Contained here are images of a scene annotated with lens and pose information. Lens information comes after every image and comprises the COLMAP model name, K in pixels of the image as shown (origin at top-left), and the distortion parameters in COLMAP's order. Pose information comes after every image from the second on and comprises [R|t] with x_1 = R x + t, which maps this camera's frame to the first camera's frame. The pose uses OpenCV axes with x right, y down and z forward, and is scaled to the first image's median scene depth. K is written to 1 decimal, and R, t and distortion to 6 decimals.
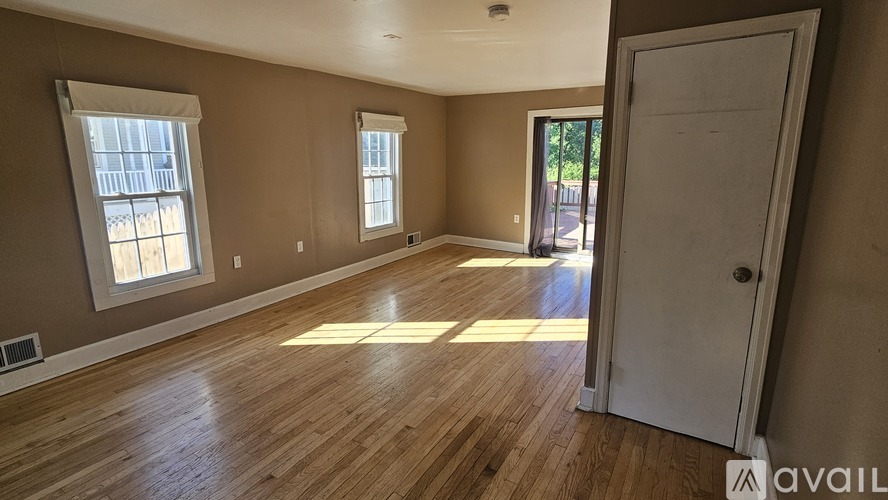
lens RADIAL K [[431.4, 0, 442.6], [0, 431.4, 246.6], [0, 0, 1]] dist [-0.001958, -0.000559]
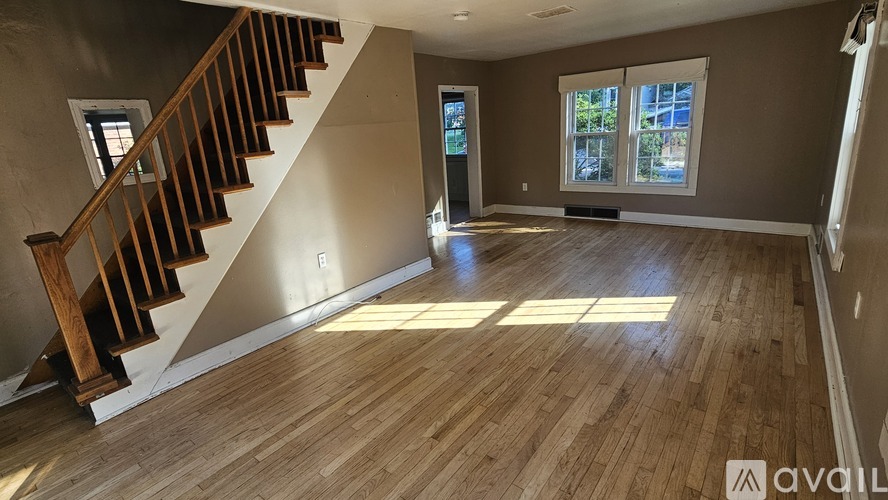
lens RADIAL K [[431.4, 0, 442.9], [0, 431.4, 249.9], [0, 0, 1]] dist [-0.001958, -0.000559]
pose [[-0.991263, 0.047028, 0.123234, 0.032554], [0.099280, 0.881136, 0.462322, -0.369578], [-0.086843, 0.470518, -0.878107, 1.777630]]
